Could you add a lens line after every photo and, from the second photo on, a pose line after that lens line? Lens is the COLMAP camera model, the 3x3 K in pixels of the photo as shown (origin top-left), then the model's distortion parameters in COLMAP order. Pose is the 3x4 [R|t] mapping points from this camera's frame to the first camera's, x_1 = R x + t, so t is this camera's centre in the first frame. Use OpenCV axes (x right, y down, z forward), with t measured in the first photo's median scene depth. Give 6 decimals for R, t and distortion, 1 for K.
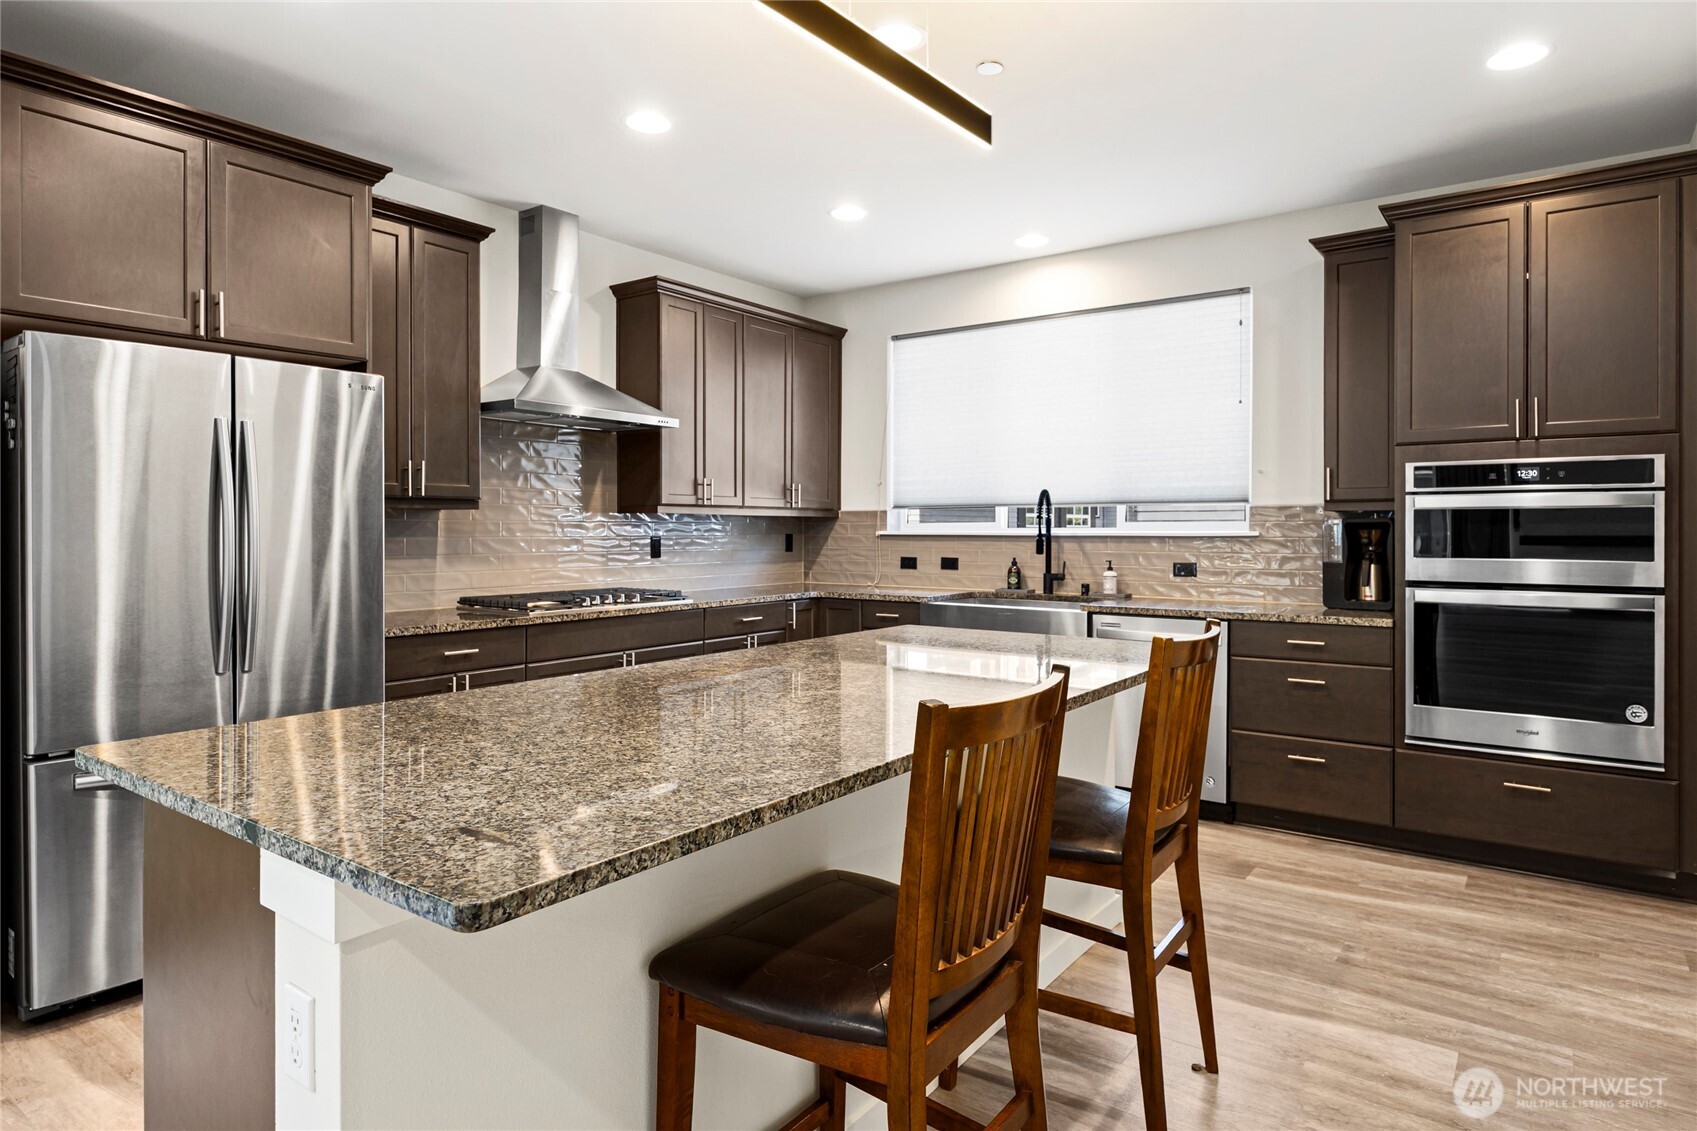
lens RADIAL K [[973.4, 0, 847.3], [0, 973.4, 556.7], [0, 0, 1]] dist [-0.001476, -0.001618]
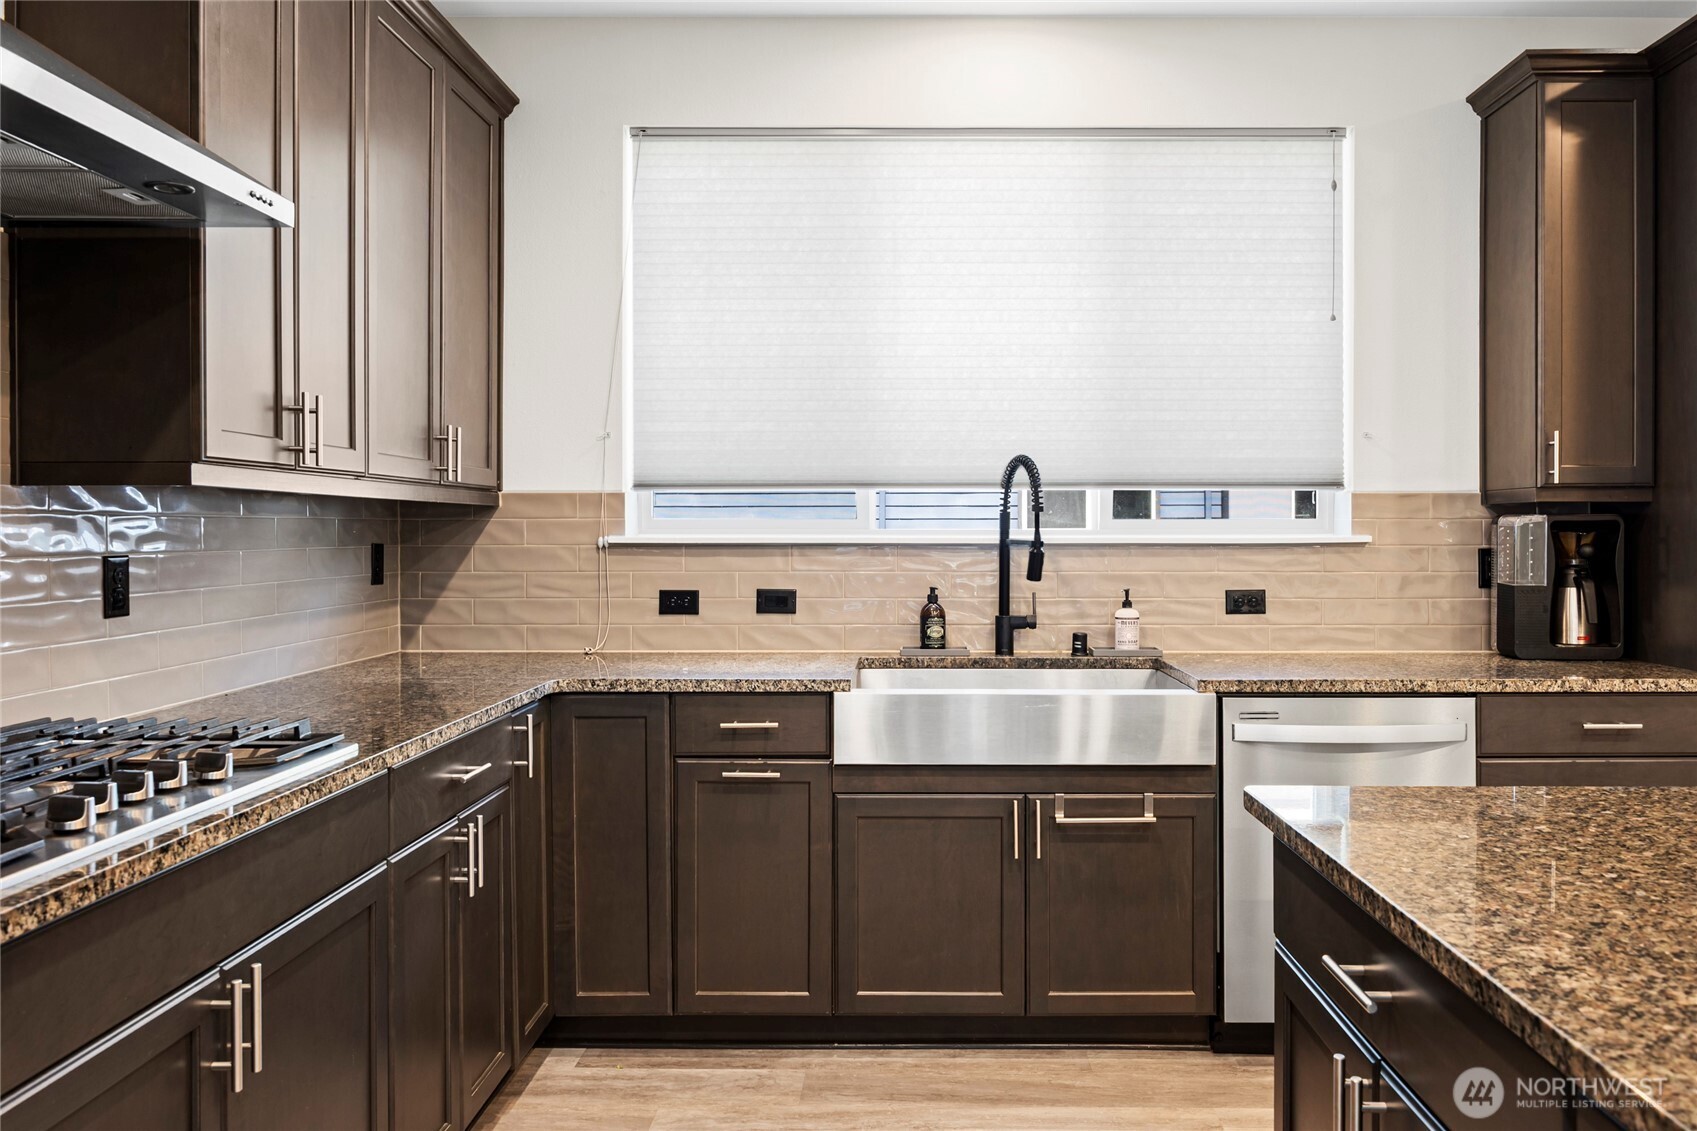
lens RADIAL K [[1207.9, 0, 852.9], [0, 1207.9, 555.3], [0, 0, 1]] dist [-0.017933, 0.001812]
pose [[0.810844, -0.013163, 0.585114, -0.232503], [0.017396, 0.999847, -0.001614, -0.015338], [-0.585004, 0.011487, 0.810949, 0.498831]]
